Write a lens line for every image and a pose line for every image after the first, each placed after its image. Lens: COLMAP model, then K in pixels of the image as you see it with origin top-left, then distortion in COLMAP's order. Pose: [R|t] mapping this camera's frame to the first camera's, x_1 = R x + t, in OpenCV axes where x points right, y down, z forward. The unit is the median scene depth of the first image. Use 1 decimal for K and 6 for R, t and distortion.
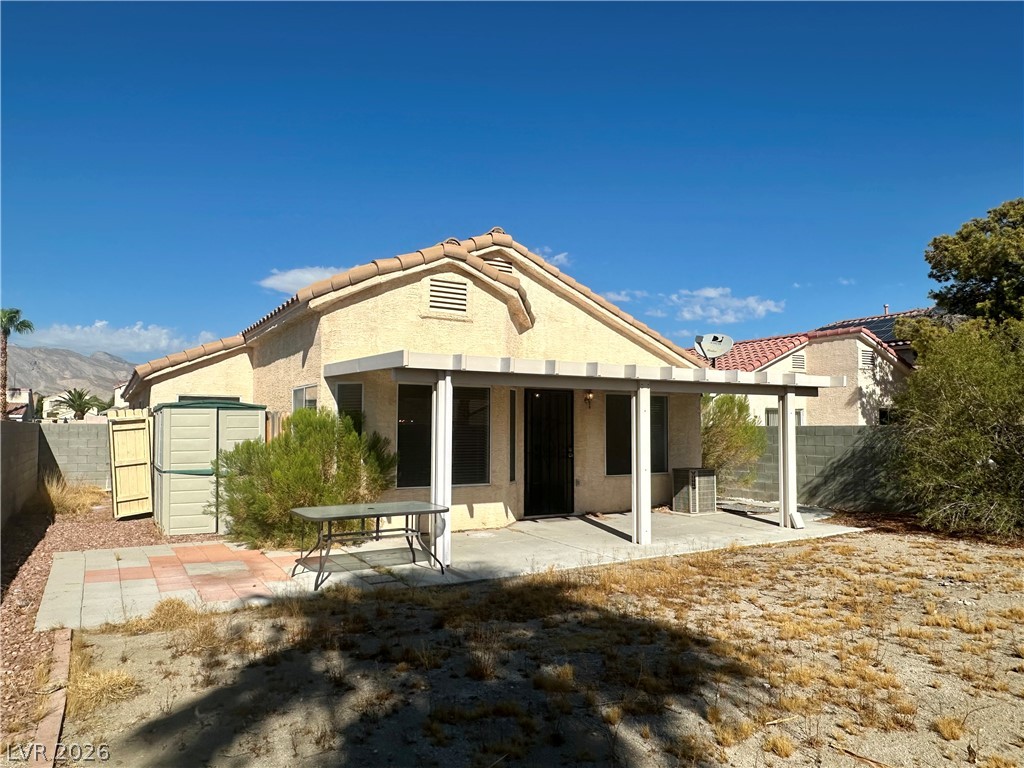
lens RADIAL K [[690.2, 0, 512.9], [0, 690.2, 382.0], [0, 0, 1]] dist [-0.003560, -0.000100]
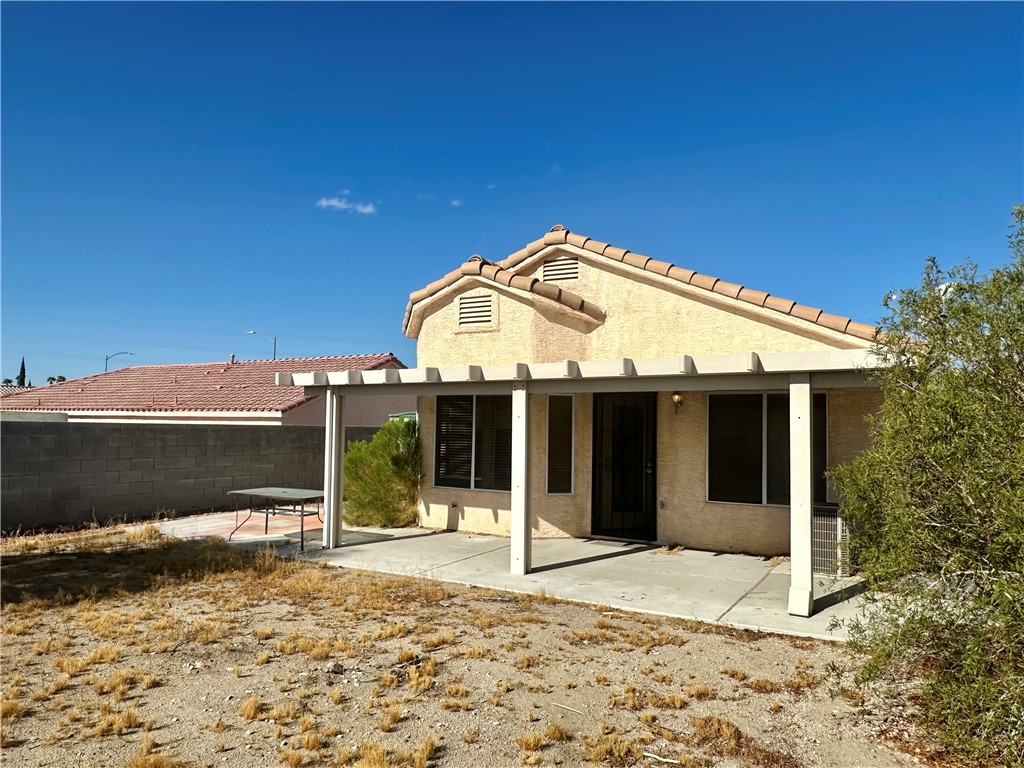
lens RADIAL K [[690.2, 0, 512.2], [0, 690.2, 389.5], [0, 0, 1]] dist [-0.003560, -0.000100]
pose [[0.480009, -0.041755, -0.876269, 0.757121], [0.043939, 0.998757, -0.023522, 0.021474], [0.876163, -0.027211, 0.481247, 0.472014]]
